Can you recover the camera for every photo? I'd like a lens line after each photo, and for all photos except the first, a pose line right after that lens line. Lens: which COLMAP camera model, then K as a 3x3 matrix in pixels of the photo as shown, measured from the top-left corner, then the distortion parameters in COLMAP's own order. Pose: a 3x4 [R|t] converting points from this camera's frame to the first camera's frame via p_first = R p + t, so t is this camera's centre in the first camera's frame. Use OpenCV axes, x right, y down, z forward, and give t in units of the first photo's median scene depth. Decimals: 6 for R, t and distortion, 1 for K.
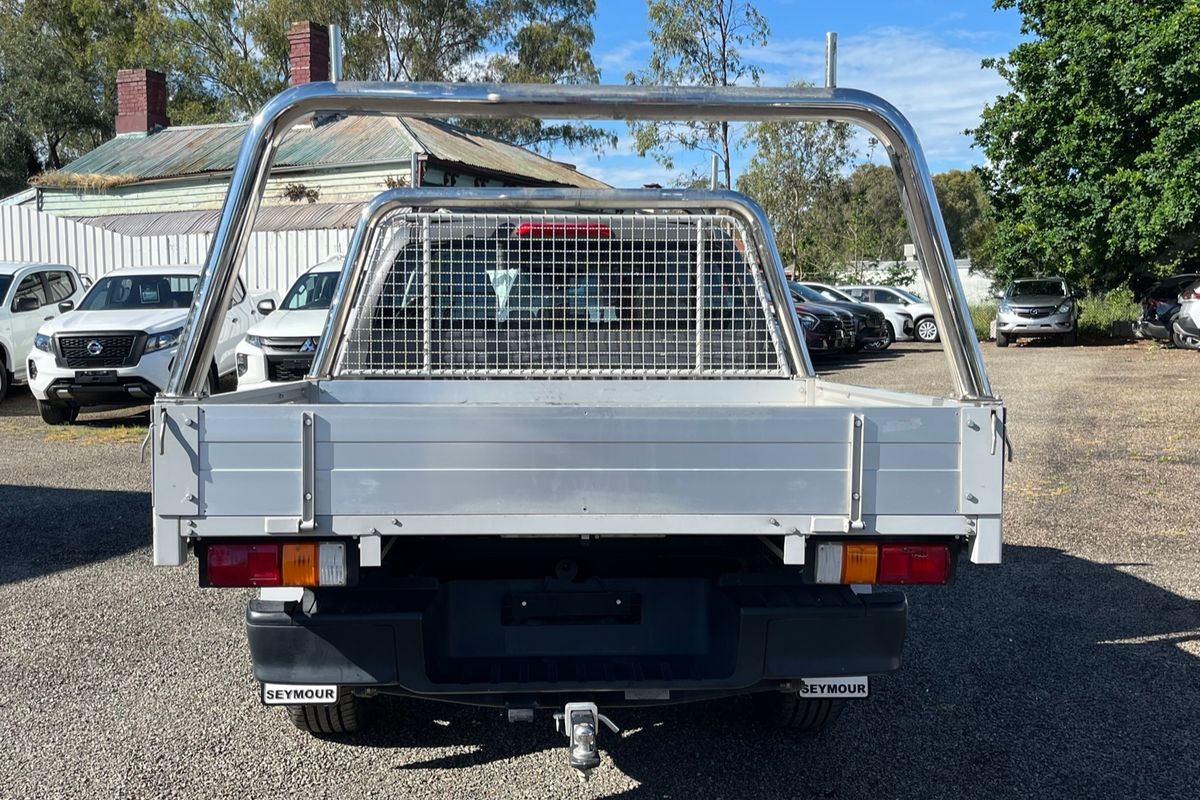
lens RADIAL K [[1253.6, 0, 591.2], [0, 1253.6, 408.4], [0, 0, 1]] dist [0.032617, 0.000000]
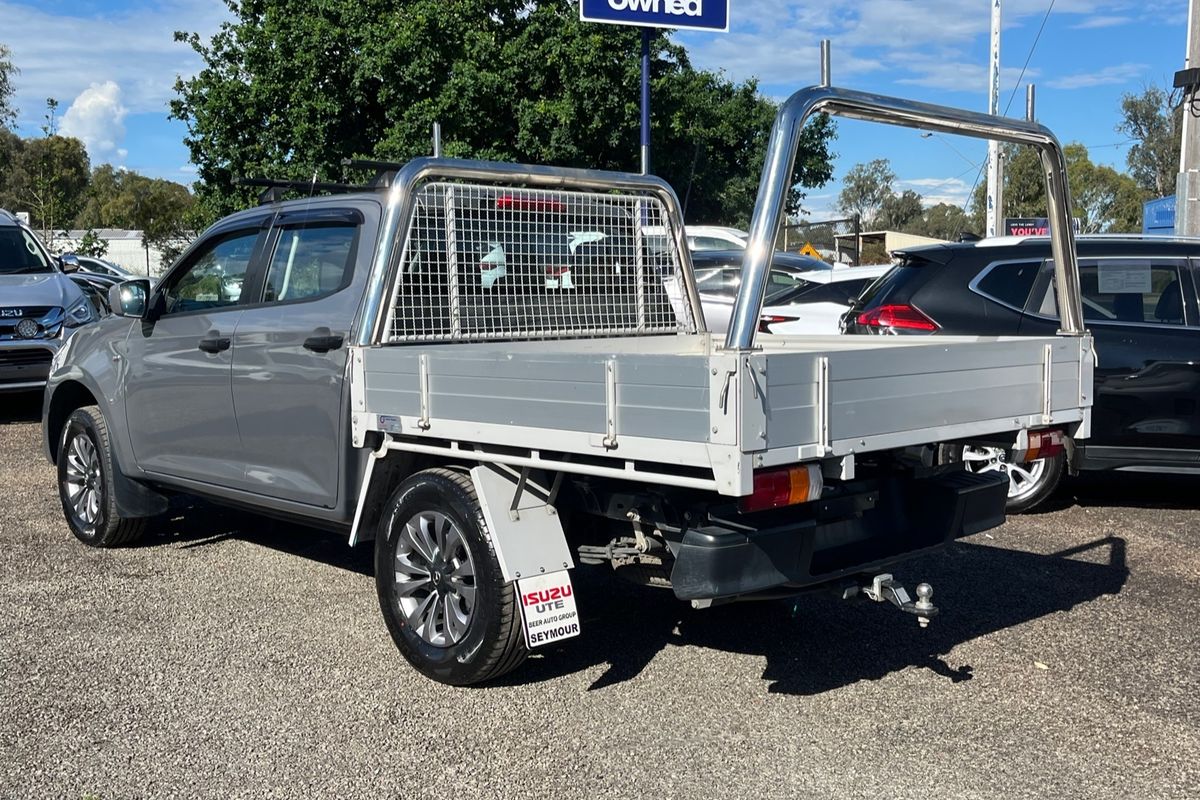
lens RADIAL K [[1253.6, 0, 591.6], [0, 1253.6, 407.4], [0, 0, 1]] dist [0.032617, 0.000000]
pose [[0.765068, -0.065929, 0.640565, -0.706869], [0.052699, 0.997819, 0.039757, -0.005401], [-0.641789, 0.003340, 0.766874, 0.125220]]
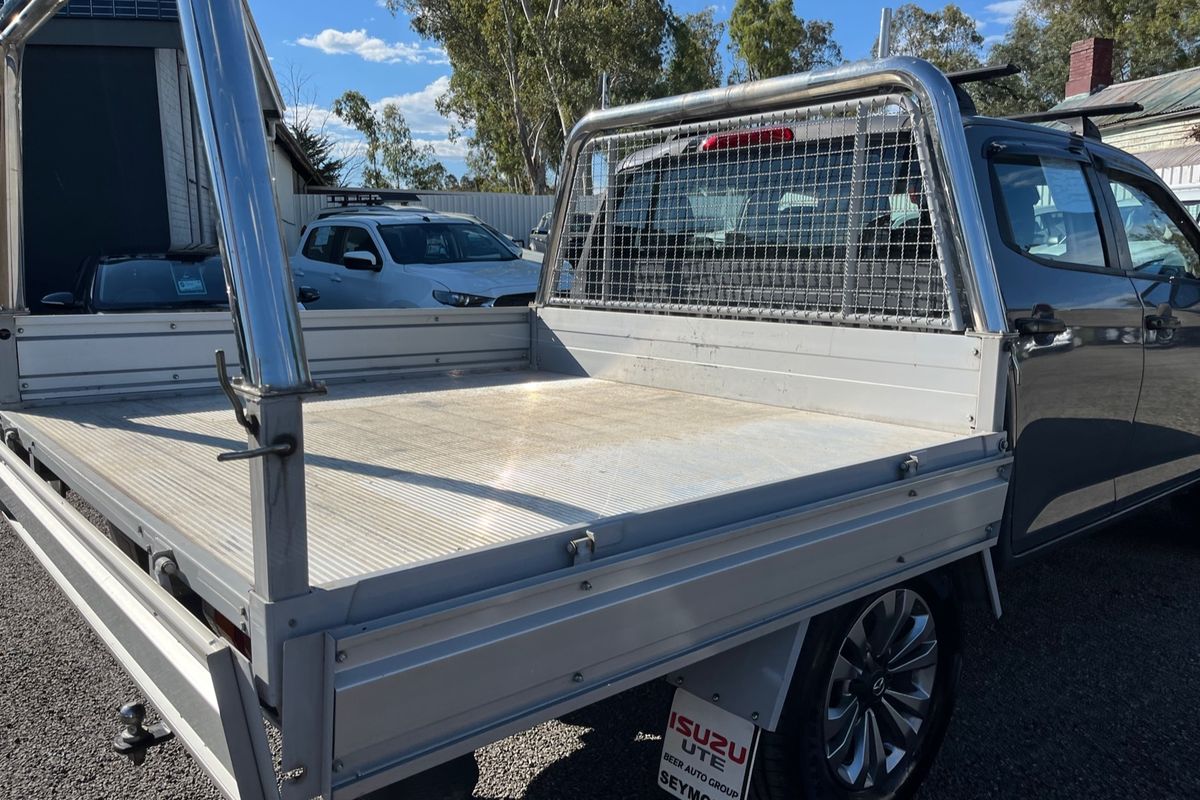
lens RADIAL K [[919.9, 0, 589.7], [0, 919.9, 400.8], [0, 0, 1]] dist [0.055629, -0.084171]
pose [[0.609158, 0.120843, -0.783788, 0.429320], [-0.053622, 0.992337, 0.111321, -0.032339], [0.791234, -0.025784, 0.610969, 0.543569]]
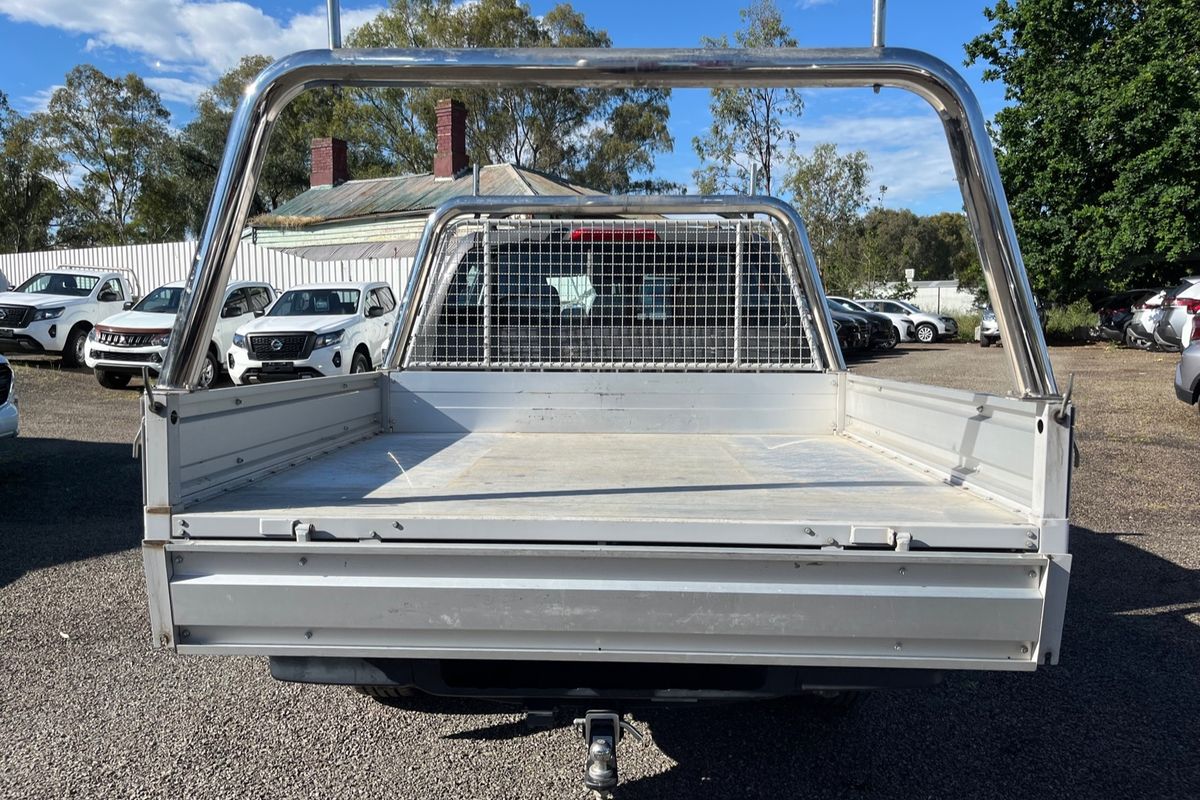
lens RADIAL K [[919.9, 0, 597.6], [0, 919.9, 405.1], [0, 0, 1]] dist [0.055629, -0.084171]
pose [[0.997175, 0.008074, -0.074678, 0.026096], [-0.006988, 0.999866, 0.014794, -0.005821], [0.074788, -0.014231, 0.997098, 0.198522]]
